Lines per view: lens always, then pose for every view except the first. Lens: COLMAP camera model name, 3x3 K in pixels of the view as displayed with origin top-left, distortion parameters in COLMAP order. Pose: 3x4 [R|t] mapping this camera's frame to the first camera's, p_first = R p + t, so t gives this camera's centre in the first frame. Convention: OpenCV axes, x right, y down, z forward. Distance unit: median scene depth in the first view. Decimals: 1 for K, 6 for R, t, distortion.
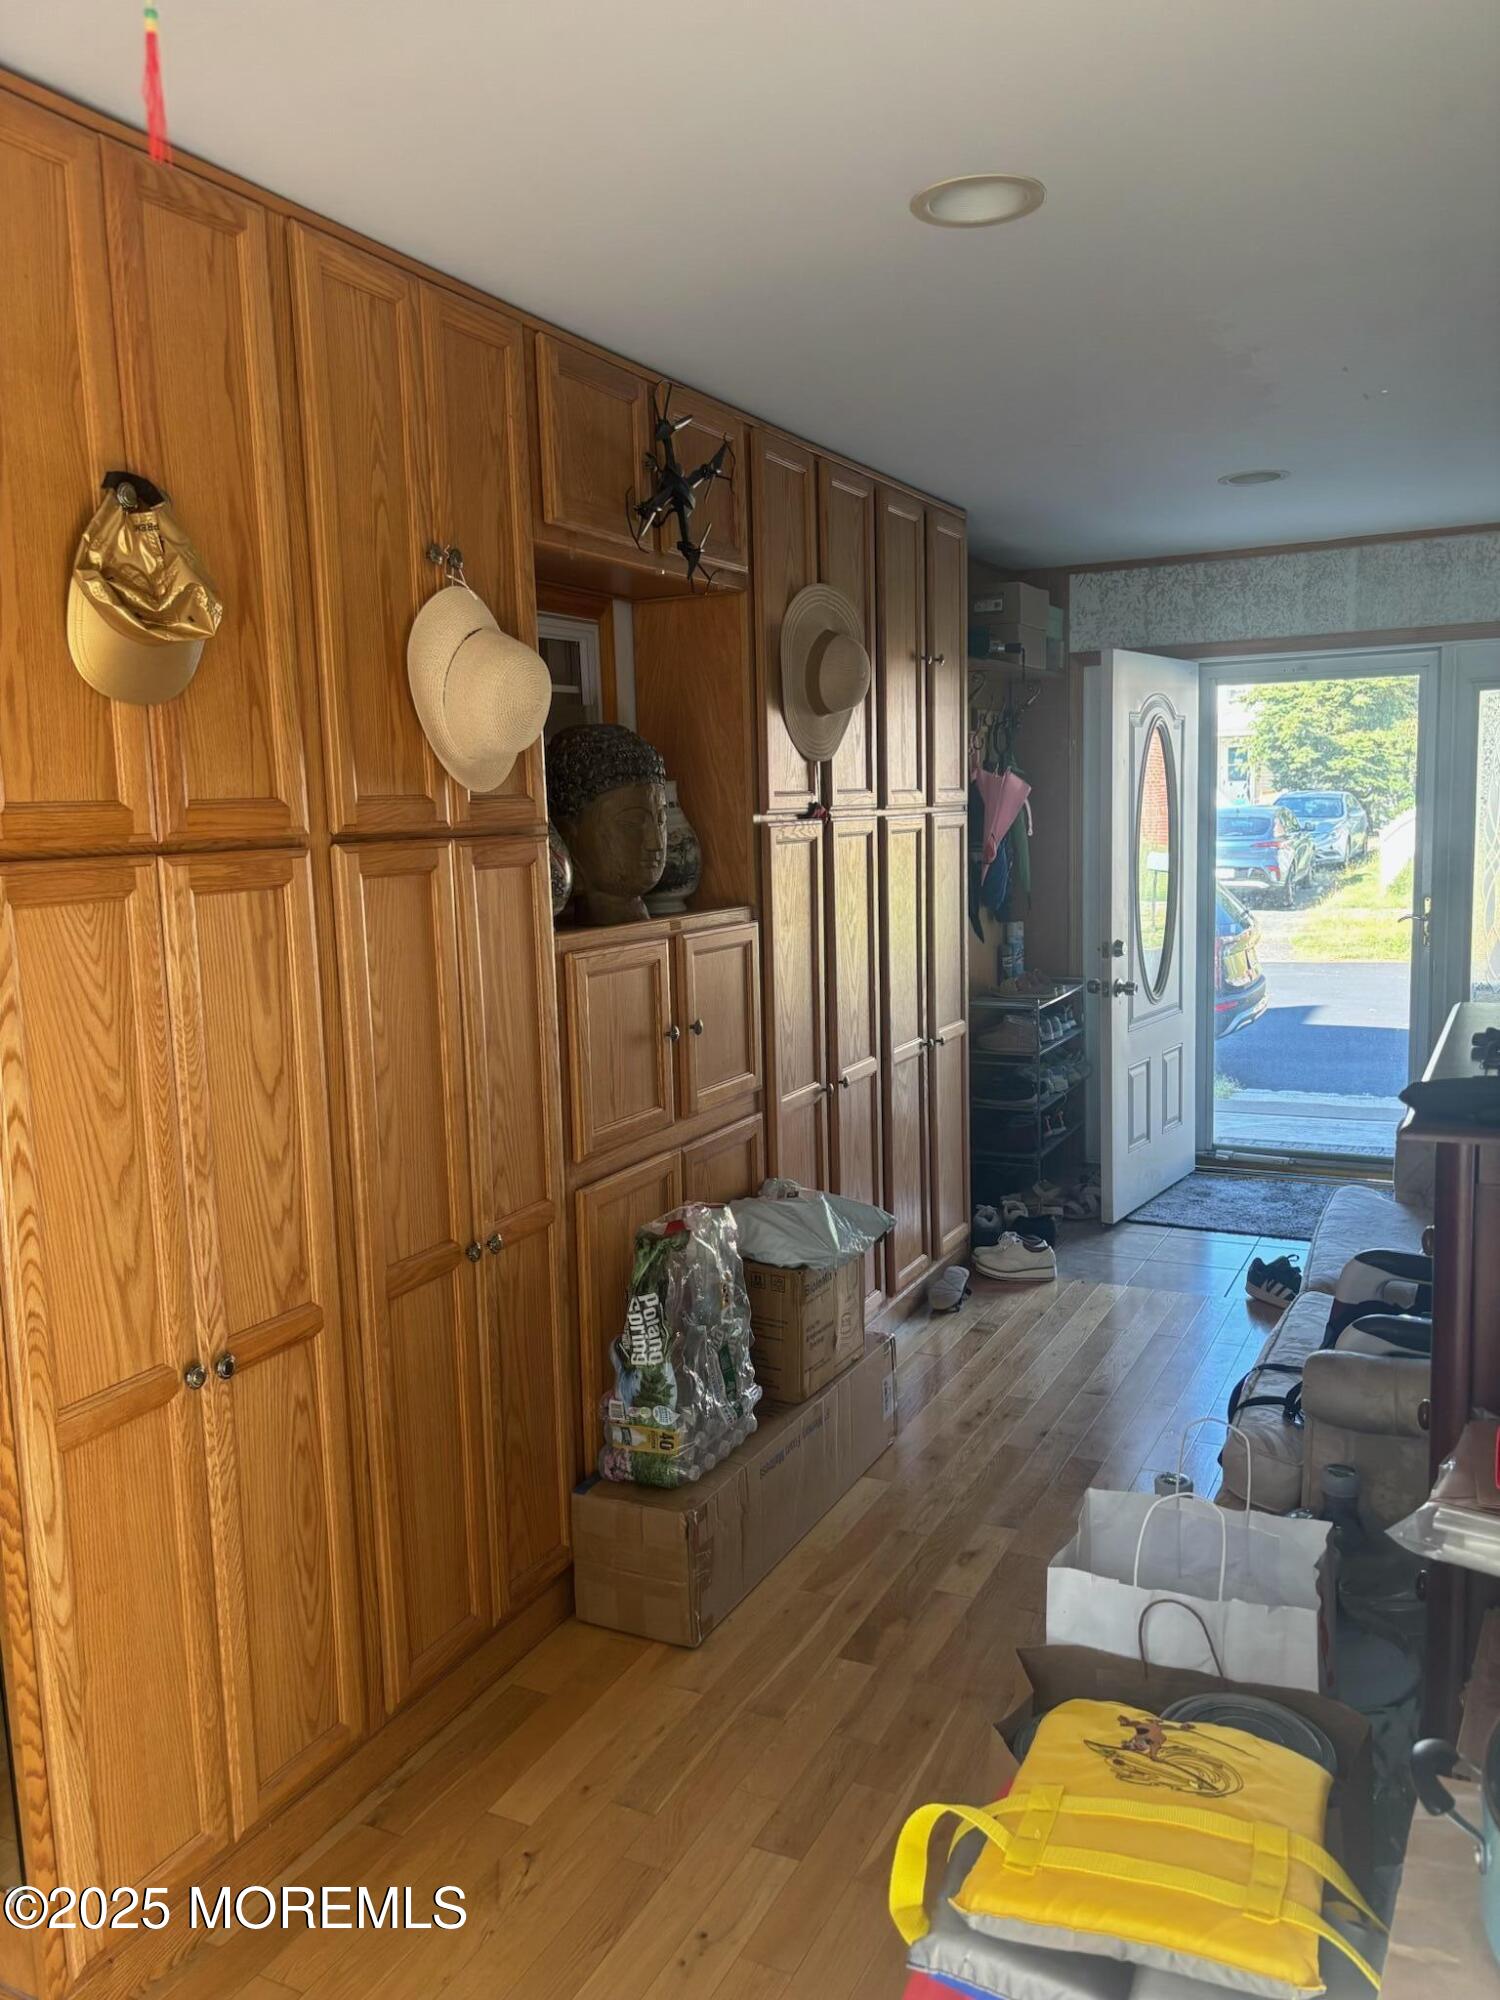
lens RADIAL K [[1522.8, 0, 757.3], [0, 1522.8, 1002.0], [0, 0, 1]] dist [0.057691, -0.058146]
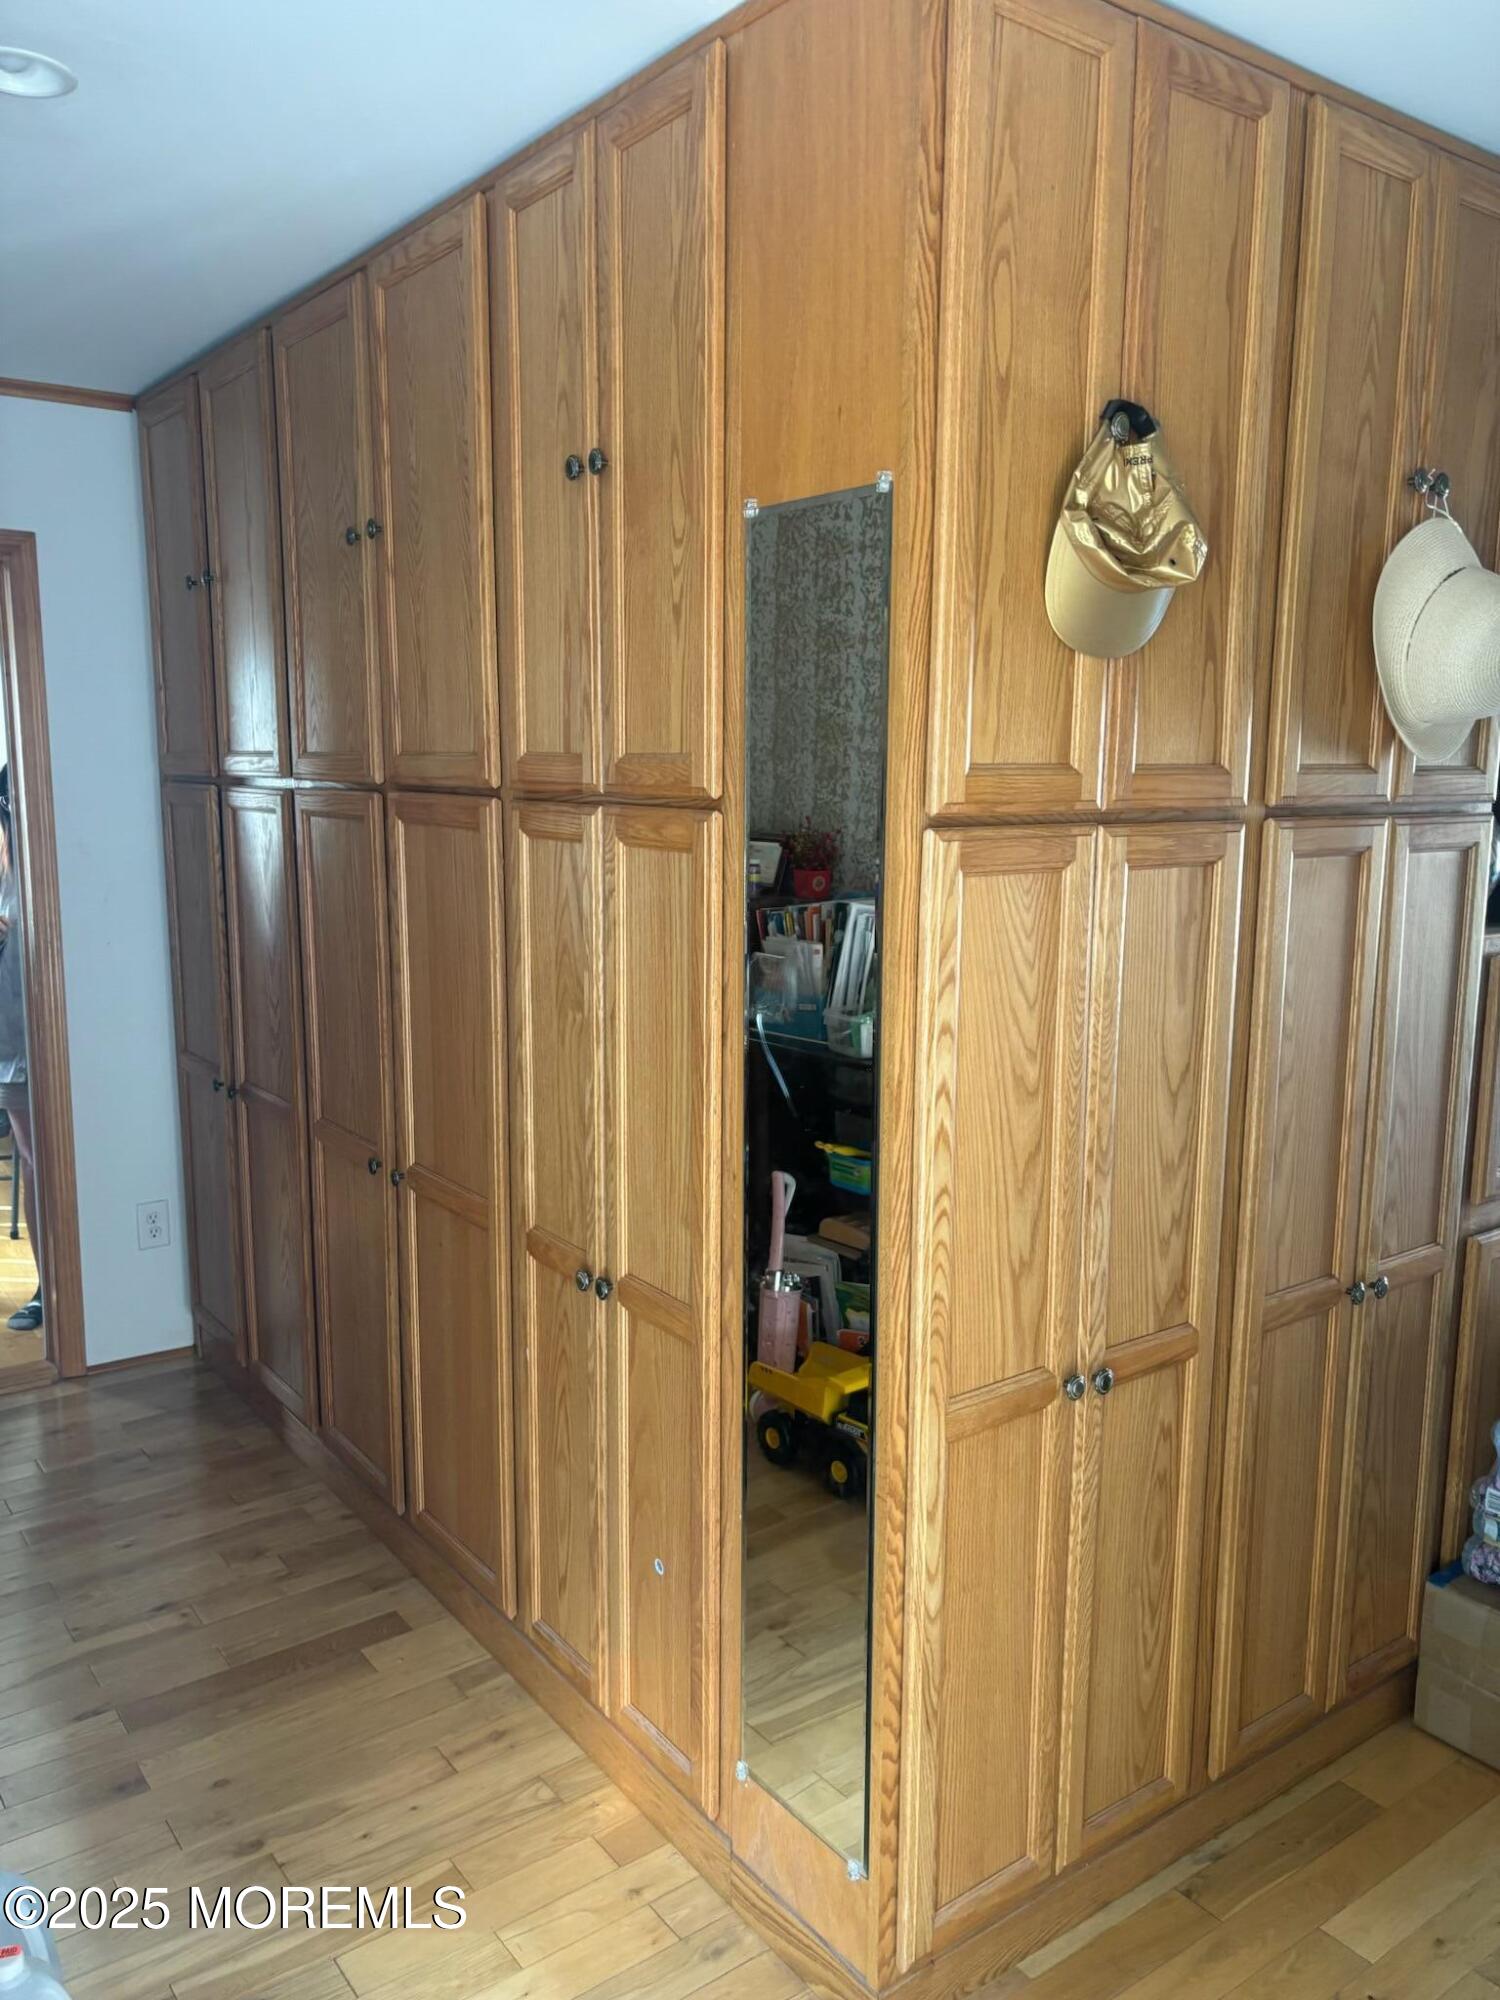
lens RADIAL K [[1522.8, 0, 758.3], [0, 1522.8, 1008.0], [0, 0, 1]] dist [0.057691, -0.058146]
pose [[0.887776, 0.102981, -0.448608, -0.139397], [-0.090666, 0.994679, 0.048912, -0.011677], [0.451258, -0.002749, 0.892389, 0.084694]]
